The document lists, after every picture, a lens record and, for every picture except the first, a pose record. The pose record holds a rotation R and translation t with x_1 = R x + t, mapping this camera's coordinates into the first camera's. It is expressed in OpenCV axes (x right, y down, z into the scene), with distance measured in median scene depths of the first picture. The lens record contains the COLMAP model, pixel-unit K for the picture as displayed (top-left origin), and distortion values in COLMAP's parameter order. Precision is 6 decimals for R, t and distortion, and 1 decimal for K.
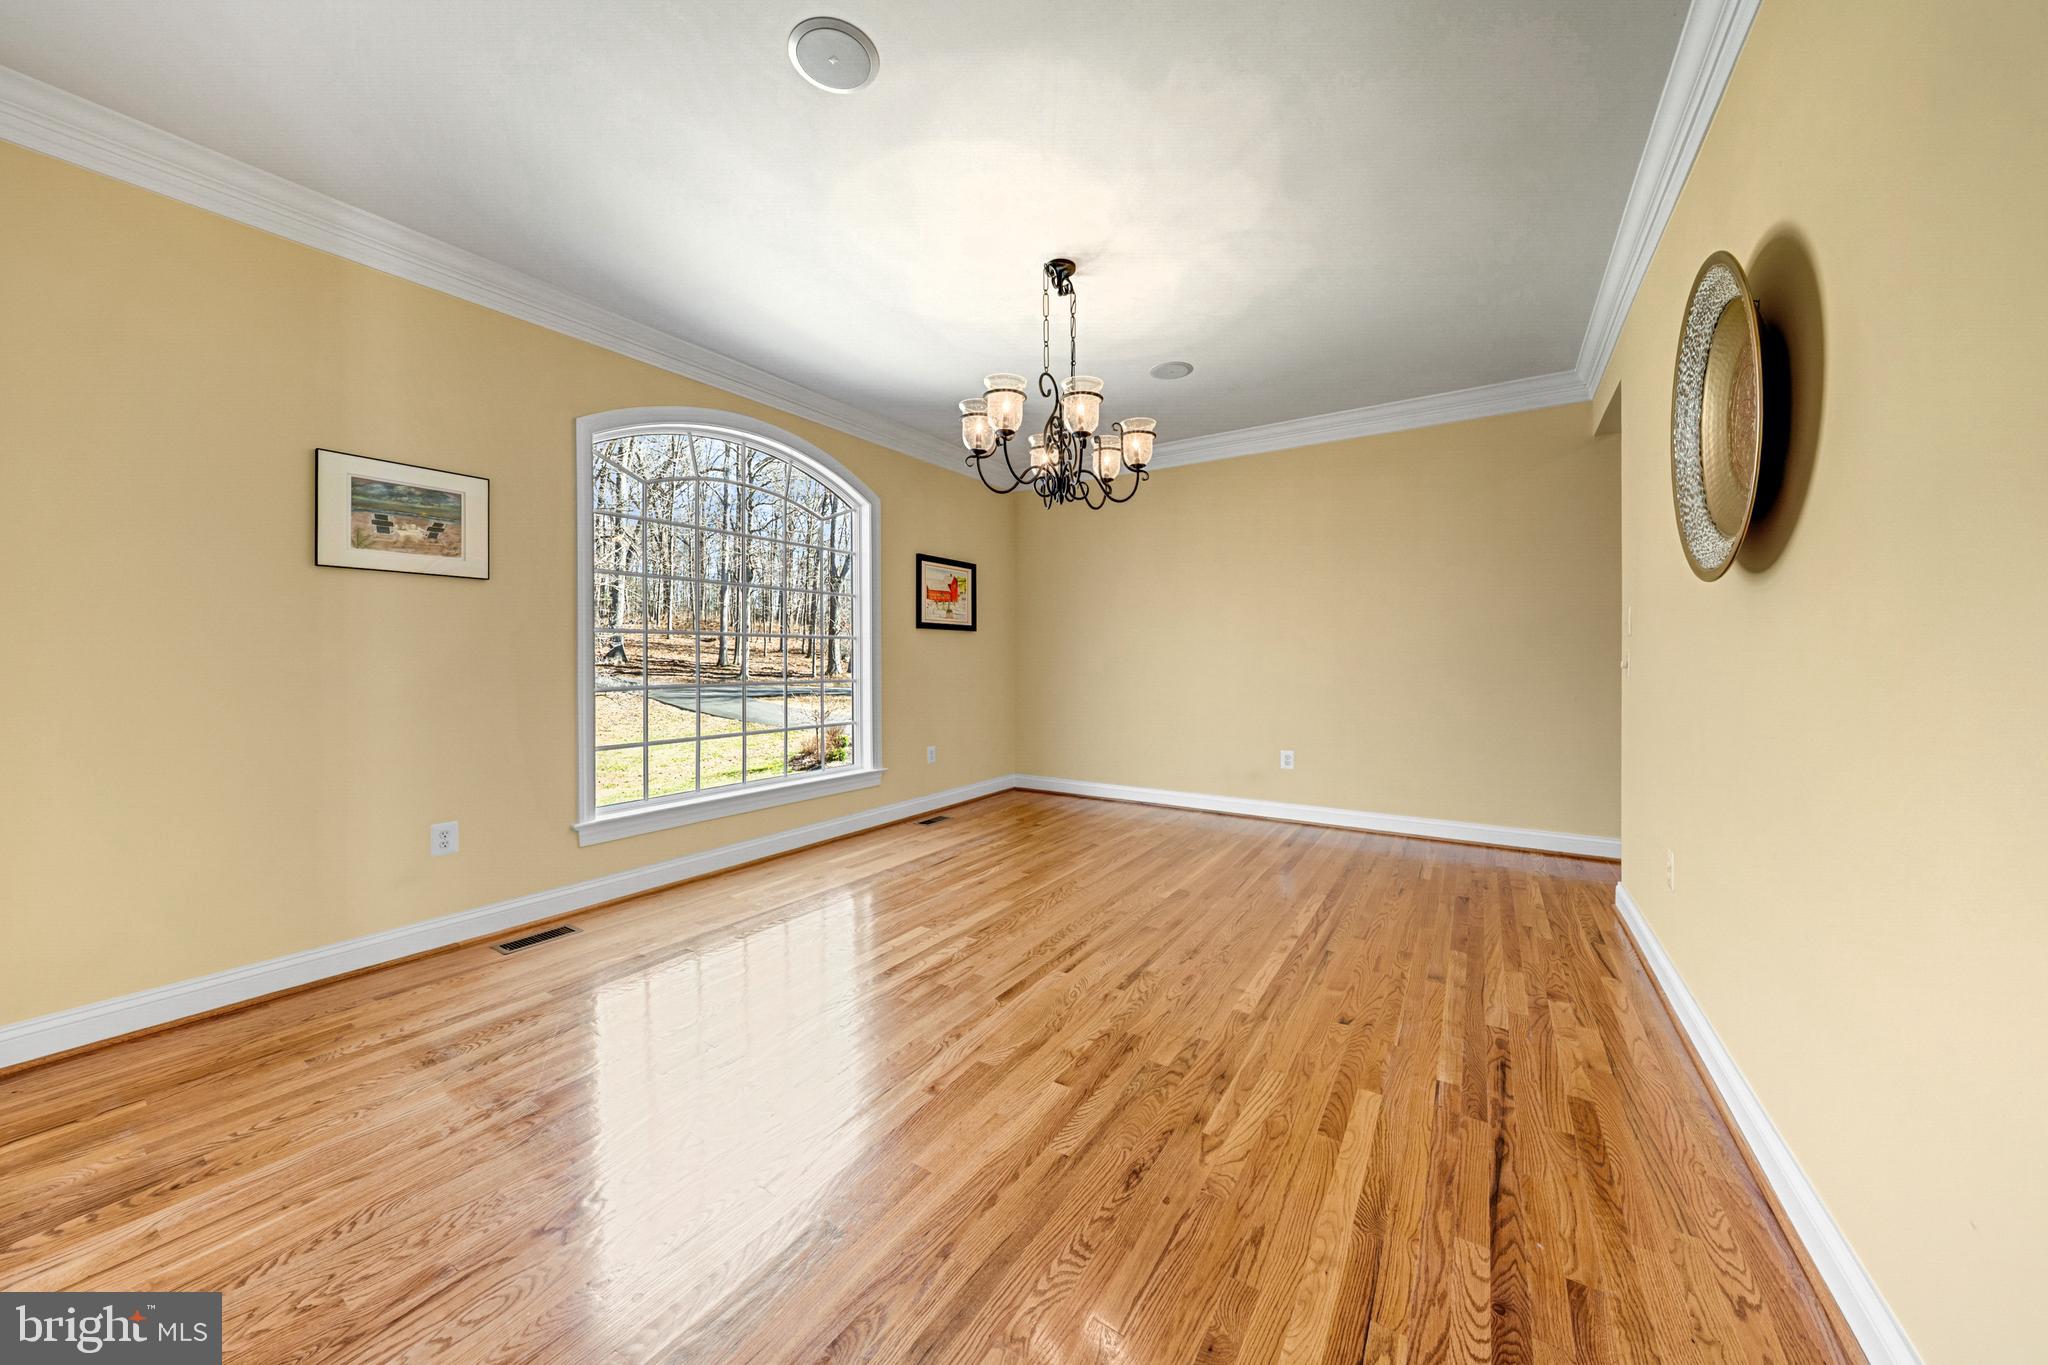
lens RADIAL K [[692.8, 0, 1017.6], [0, 692.8, 677.9], [0, 0, 1]] dist [-0.001593, 0.000086]
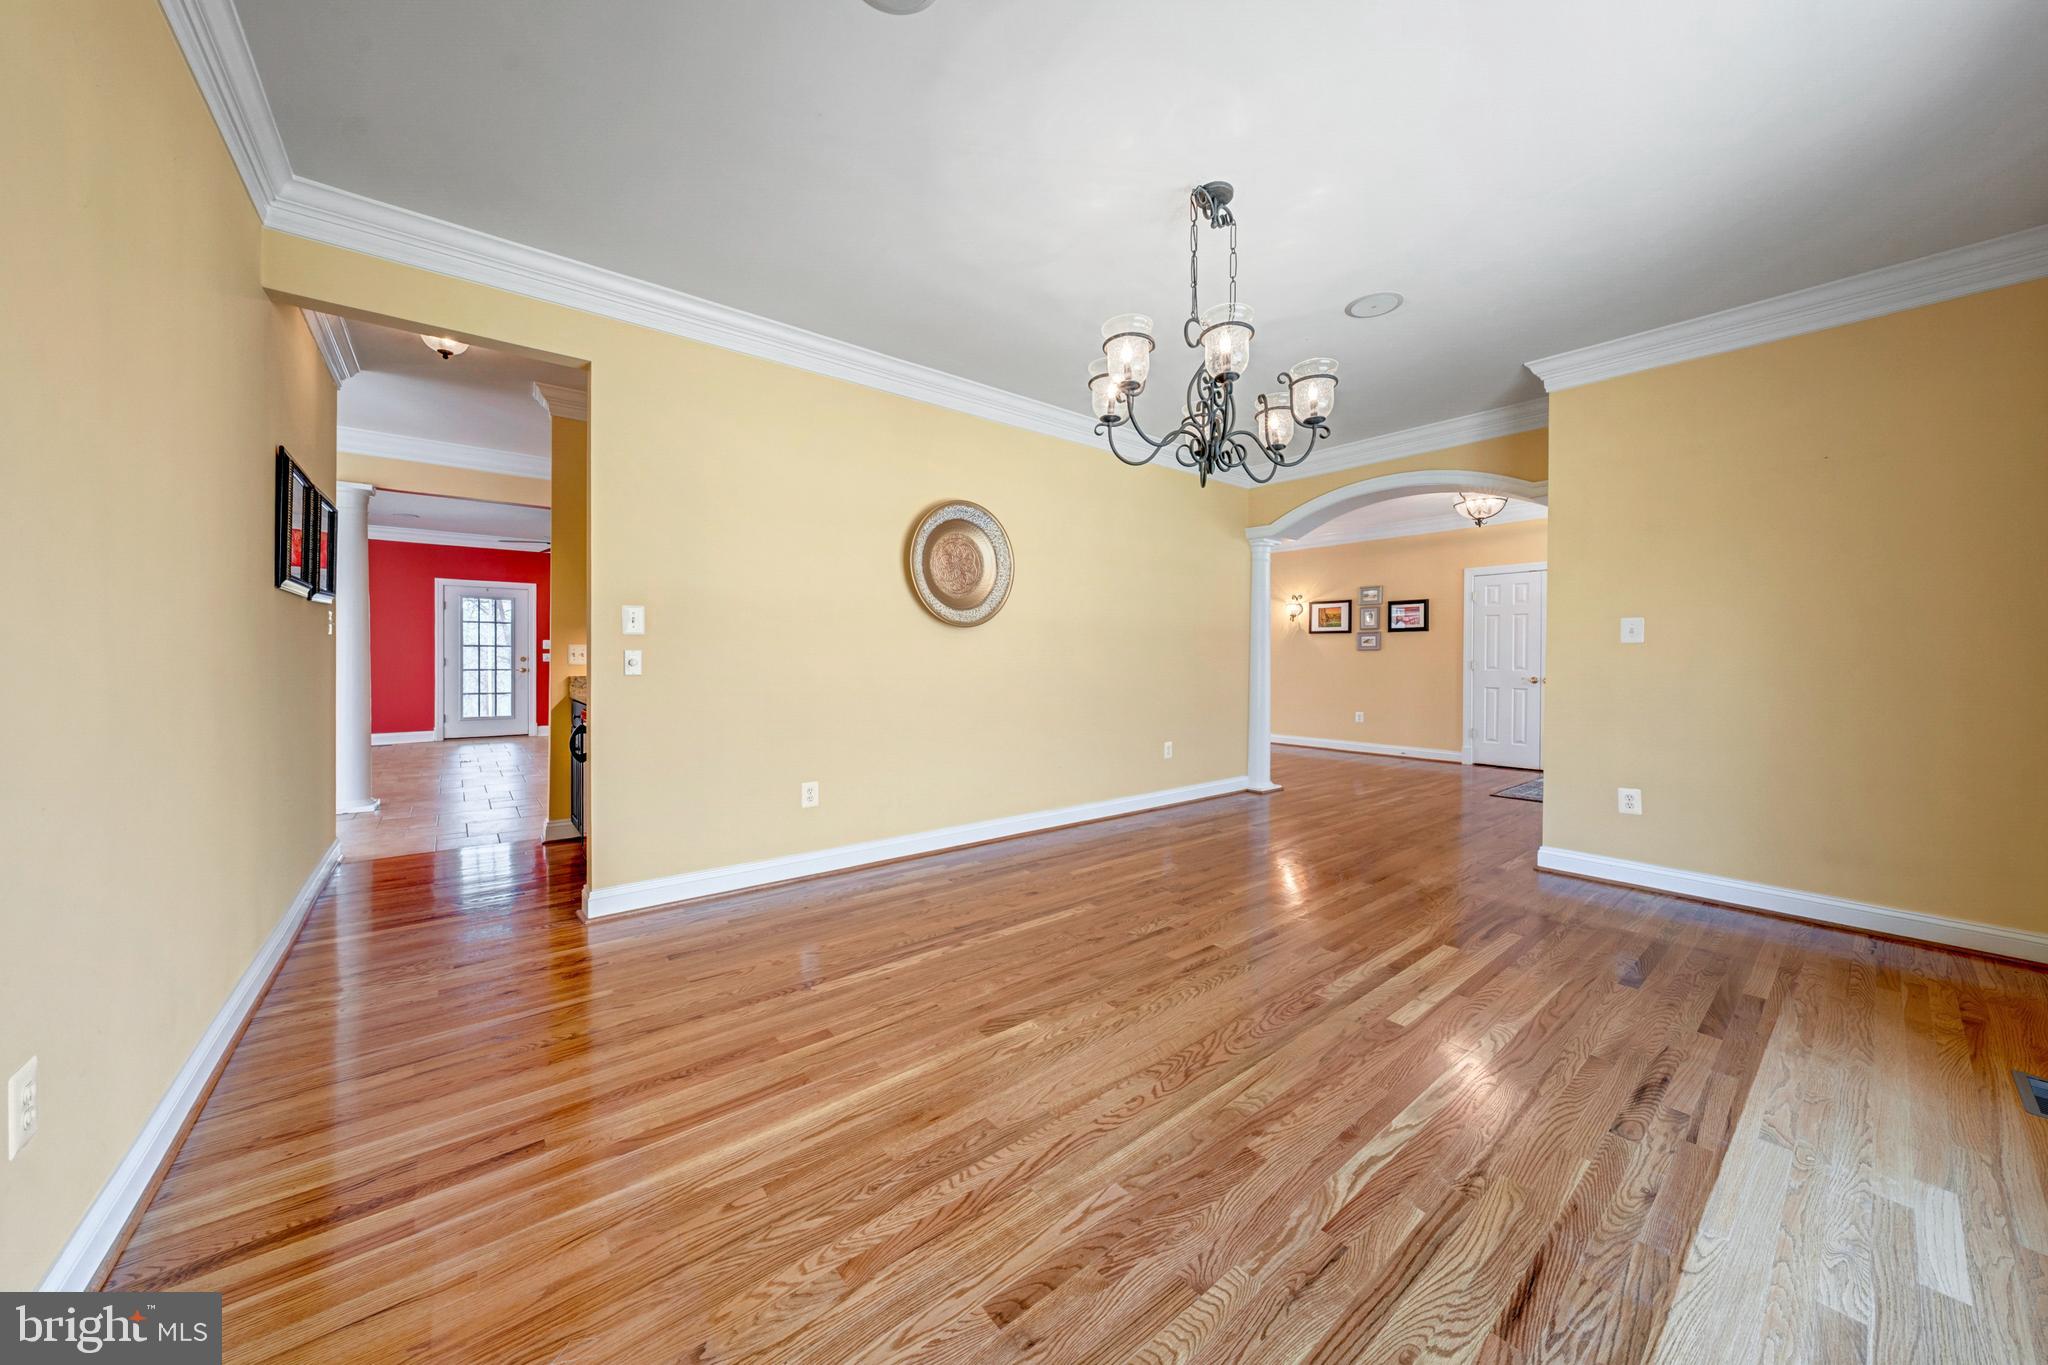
lens RADIAL K [[692.8, 0, 1017.6], [0, 692.8, 677.9], [0, 0, 1]] dist [-0.001593, 0.000086]
pose [[-0.952167, -0.011475, 0.305362, 0.035778], [0.004437, 0.998670, 0.051364, -0.053564], [-0.305545, 0.050262, -0.950850, 2.109089]]
